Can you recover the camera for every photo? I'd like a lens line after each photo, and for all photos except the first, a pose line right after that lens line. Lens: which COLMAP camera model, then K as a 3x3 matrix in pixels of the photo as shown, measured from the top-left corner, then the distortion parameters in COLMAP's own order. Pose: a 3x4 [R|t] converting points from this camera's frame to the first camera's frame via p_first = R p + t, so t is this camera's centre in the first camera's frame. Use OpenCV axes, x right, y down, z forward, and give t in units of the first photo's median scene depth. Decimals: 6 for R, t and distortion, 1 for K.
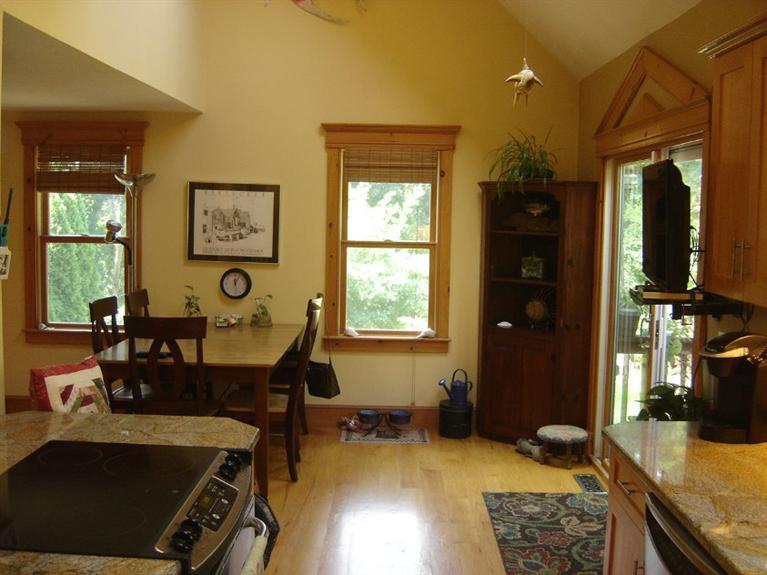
lens RADIAL K [[854.6, 0, 388.7], [0, 854.6, 282.9], [0, 0, 1]] dist [-0.153416, 0.046881]
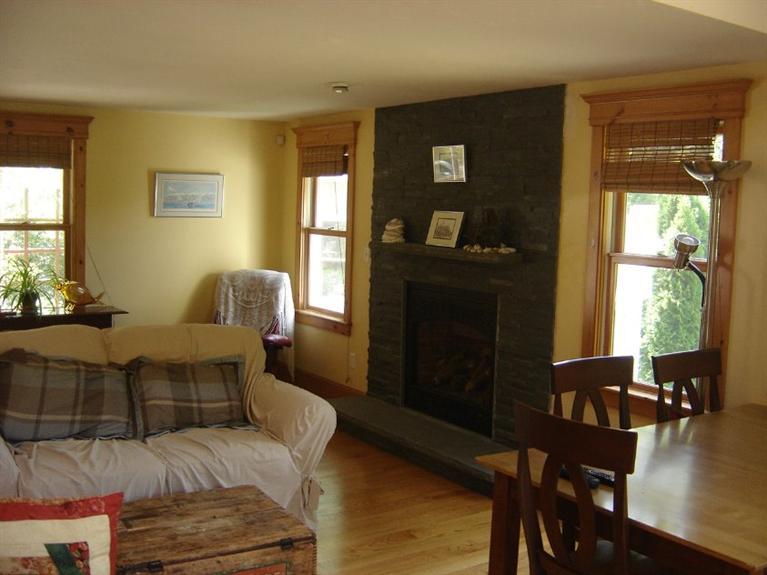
lens RADIAL K [[854.6, 0, 388.7], [0, 854.6, 282.9], [0, 0, 1]] dist [-0.153416, 0.046881]
pose [[0.563253, 0.073780, -0.822984, 0.079124], [-0.090287, 0.995537, 0.027456, -0.037405], [0.821337, 0.058840, 0.567401, 0.480261]]
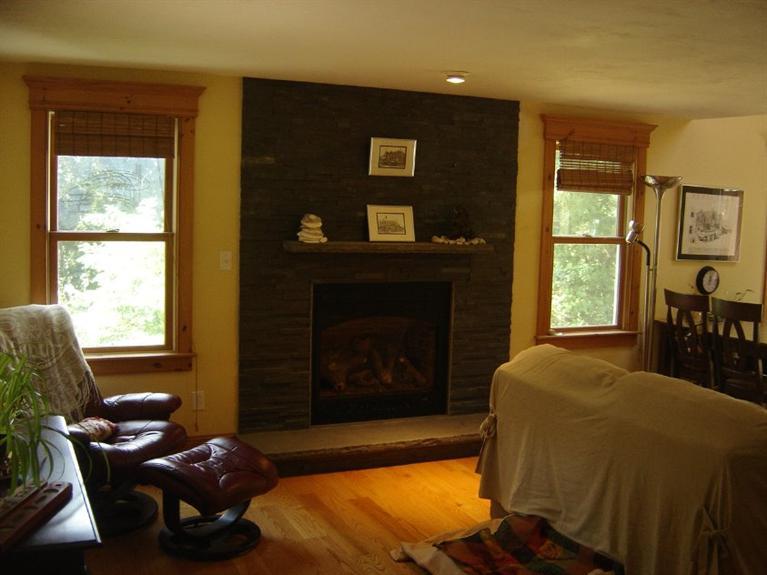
lens RADIAL K [[854.6, 0, 388.7], [0, 854.6, 282.9], [0, 0, 1]] dist [-0.153416, 0.046881]
pose [[0.910486, -0.033348, 0.412194, -1.079491], [0.026614, 0.999402, 0.022069, -0.033277], [-0.412684, -0.009123, 0.910829, 0.219348]]
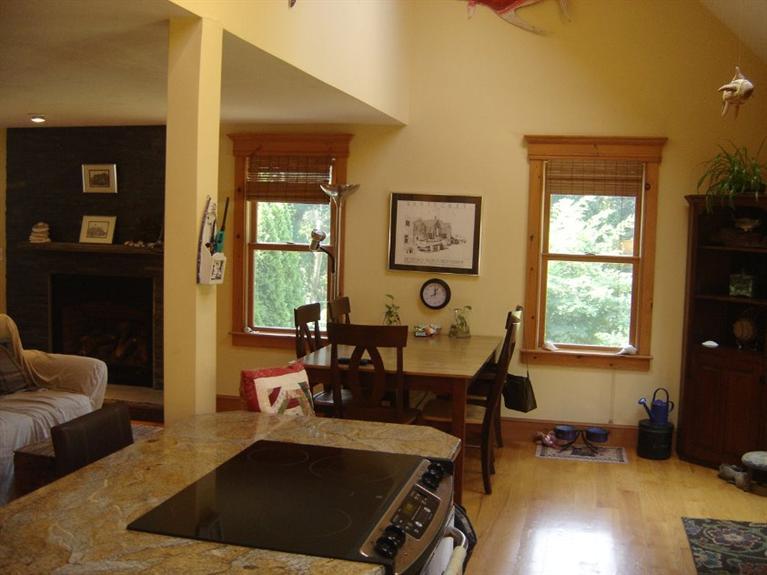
lens RADIAL K [[854.6, 0, 388.7], [0, 854.6, 282.9], [0, 0, 1]] dist [-0.153416, 0.046881]
pose [[0.974150, 0.024134, -0.224610, -0.006958], [-0.027213, 0.999573, -0.010623, 0.000038], [0.224258, 0.016460, 0.974391, -0.000338]]
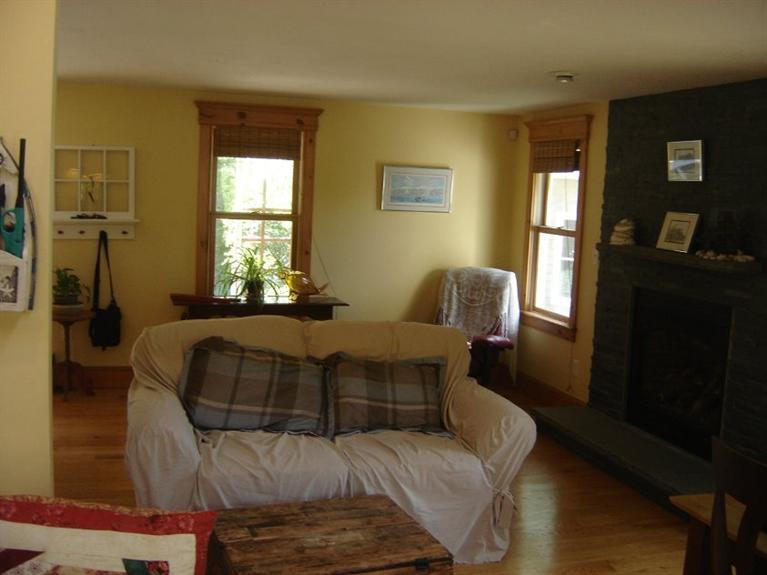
lens RADIAL K [[854.6, 0, 388.7], [0, 854.6, 282.9], [0, 0, 1]] dist [-0.153416, 0.046881]
pose [[0.295421, 0.097338, -0.950396, 0.056128], [-0.123122, 0.990379, 0.063162, -0.043409], [0.947400, 0.098355, 0.304563, 0.535687]]
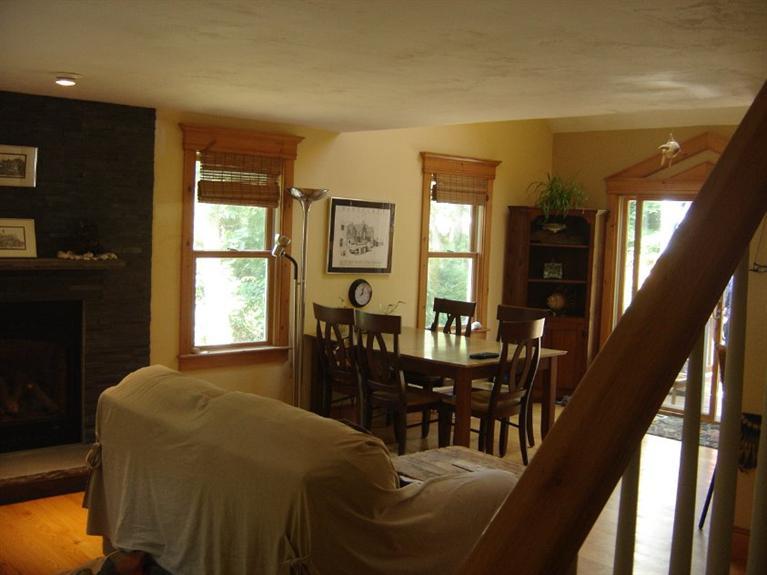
lens RADIAL K [[854.6, 0, 388.7], [0, 854.6, 282.9], [0, 0, 1]] dist [-0.153416, 0.046881]
pose [[0.722400, -0.039228, 0.690362, -0.989117], [0.040102, 0.999086, 0.014808, -0.029522], [-0.690312, 0.016988, 0.723313, 0.206774]]
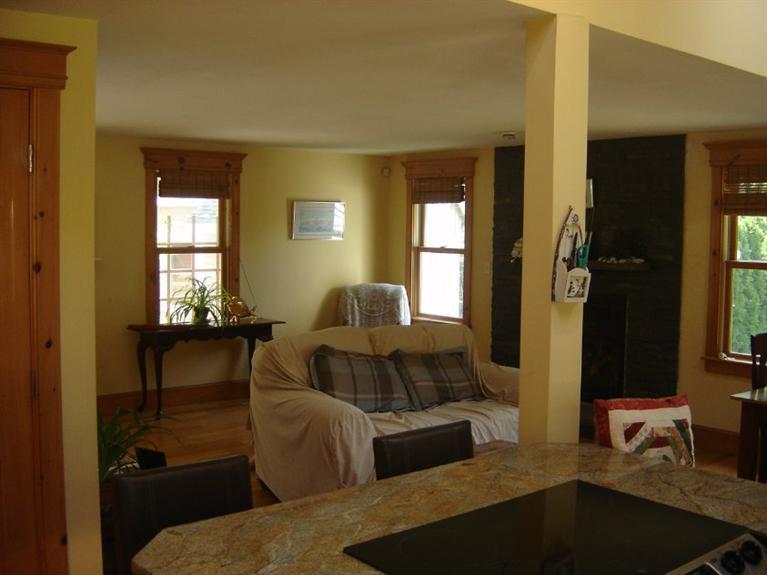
lens RADIAL K [[854.6, 0, 388.7], [0, 854.6, 282.9], [0, 0, 1]] dist [-0.153416, 0.046881]
pose [[0.643588, 0.041614, -0.764240, 0.070567], [-0.065405, 0.997859, -0.000745, -0.005849], [0.762572, 0.050464, 0.644931, 0.098540]]
